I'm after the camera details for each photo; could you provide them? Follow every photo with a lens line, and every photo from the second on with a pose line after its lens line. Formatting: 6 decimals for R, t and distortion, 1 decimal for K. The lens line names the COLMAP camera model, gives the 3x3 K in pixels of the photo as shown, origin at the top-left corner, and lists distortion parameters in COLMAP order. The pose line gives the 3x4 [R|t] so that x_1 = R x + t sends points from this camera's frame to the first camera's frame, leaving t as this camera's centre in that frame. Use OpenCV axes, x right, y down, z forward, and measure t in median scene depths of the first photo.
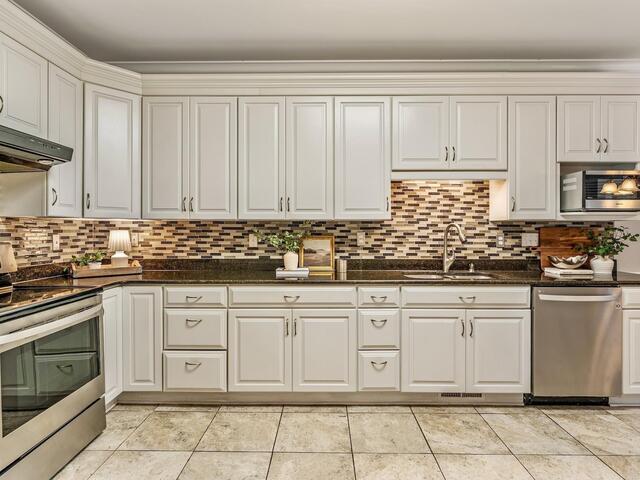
lens RADIAL K [[355.7, 0, 322.8], [0, 355.7, 230.9], [0, 0, 1]] dist [-0.005247, -0.000169]
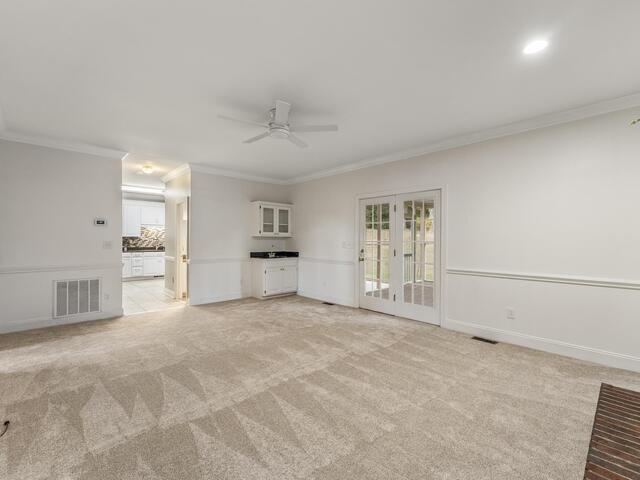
lens RADIAL K [[290.0, 0, 319.4], [0, 290.0, 239.0], [0, 0, 1]] dist [0.001356, 0.000480]
pose [[0.724837, 0.005862, 0.688895, -0.609419], [-0.006237, 0.999979, -0.001947, -0.012981], [-0.688892, -0.002885, 0.724859, -2.807942]]
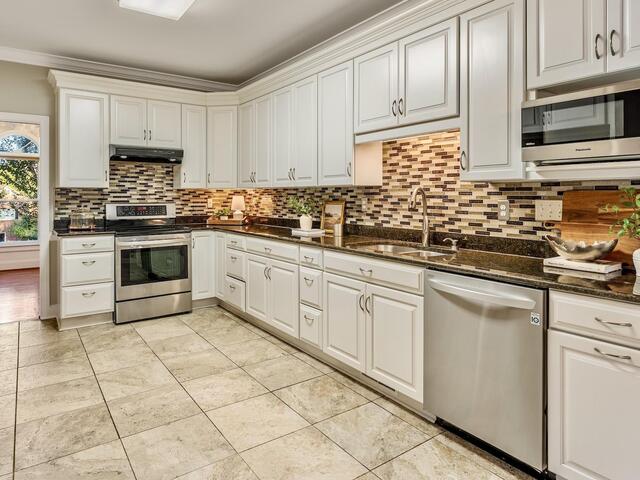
lens RADIAL K [[409.0, 0, 301.9], [0, 409.0, 196.9], [0, 0, 1]] dist [-0.006006, 0.000722]
pose [[0.573920, 0.001513, -0.818910, 1.036313], [0.000463, 0.999998, 0.002172, -0.001503], [0.818911, -0.001625, 0.573918, 0.236064]]
